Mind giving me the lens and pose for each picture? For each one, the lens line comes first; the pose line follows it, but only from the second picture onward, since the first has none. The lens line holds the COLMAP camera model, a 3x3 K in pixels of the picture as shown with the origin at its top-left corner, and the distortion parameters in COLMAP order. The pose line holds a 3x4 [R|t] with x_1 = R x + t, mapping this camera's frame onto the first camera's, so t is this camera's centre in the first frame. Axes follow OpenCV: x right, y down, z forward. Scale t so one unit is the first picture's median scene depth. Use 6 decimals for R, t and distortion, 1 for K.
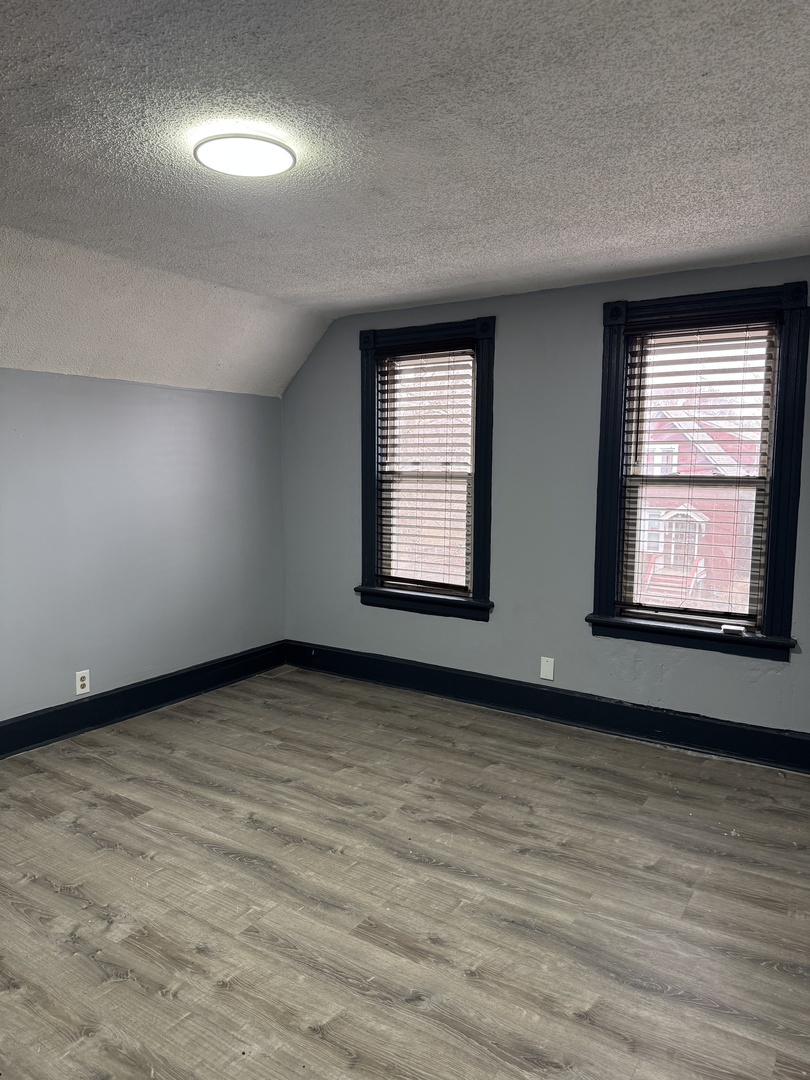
lens RADIAL K [[763.0, 0, 404.3], [0, 763.0, 540.7], [0, 0, 1]] dist [0.028158, -0.009945]
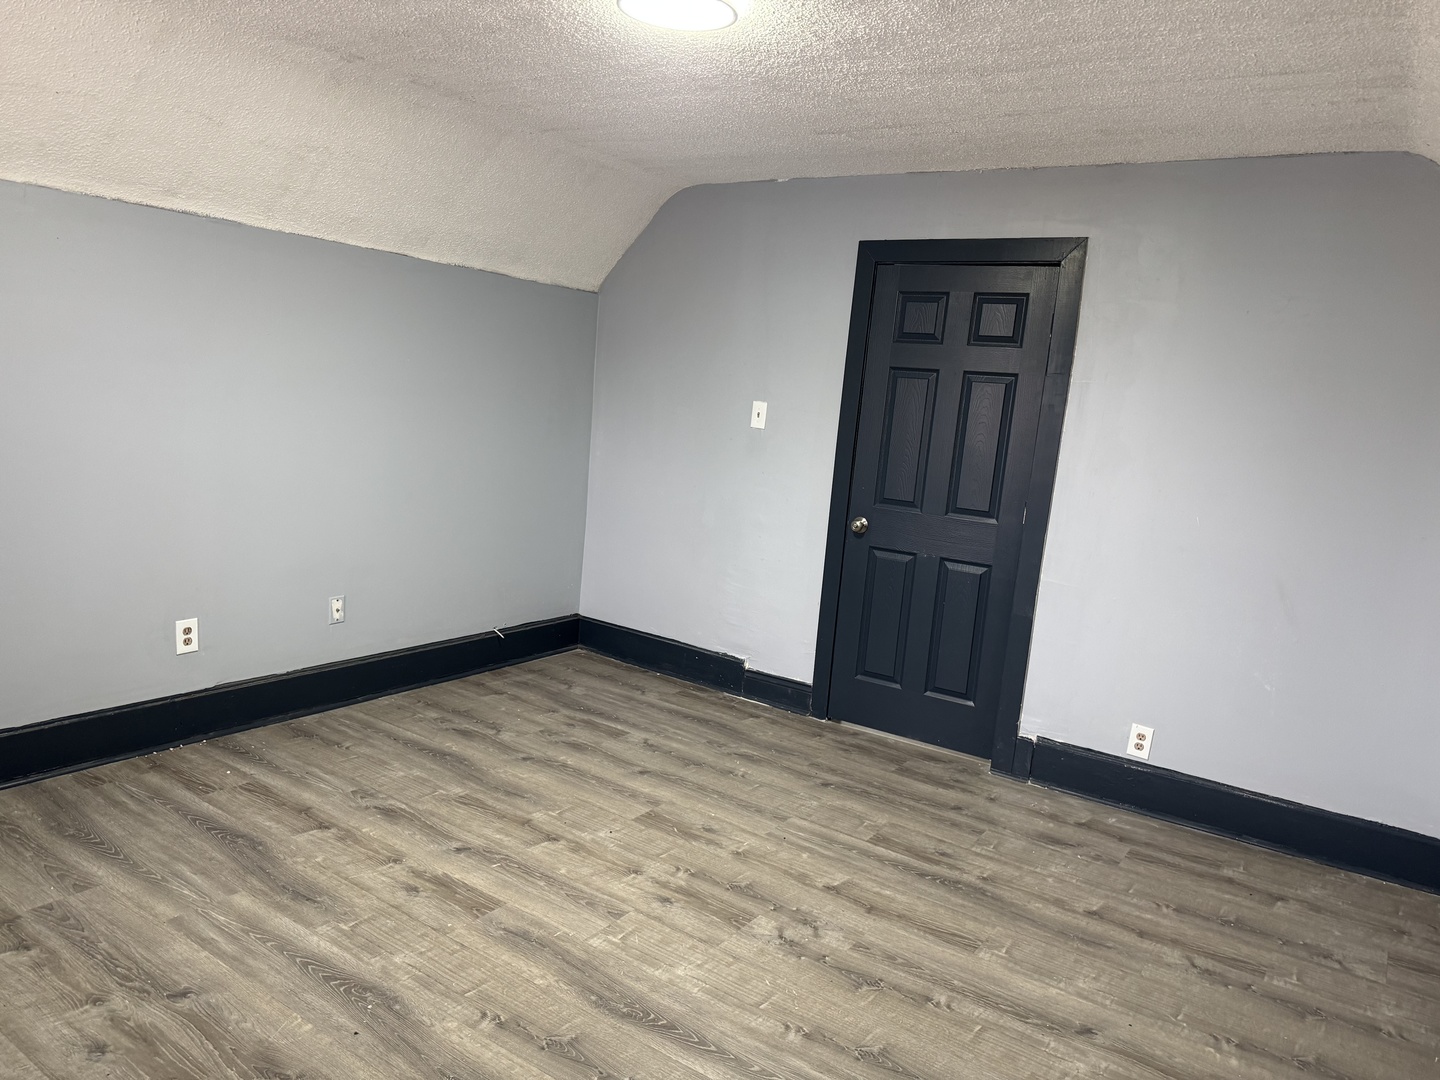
lens RADIAL K [[1017.3, 0, 716.2], [0, 1017.3, 540.7], [0, 0, 1]] dist [0.028158, -0.009945]
pose [[-0.995818, -0.090615, 0.011672, -0.277919], [-0.084209, 0.959879, 0.267472, -0.216389], [-0.035441, 0.265370, -0.963495, 1.939704]]
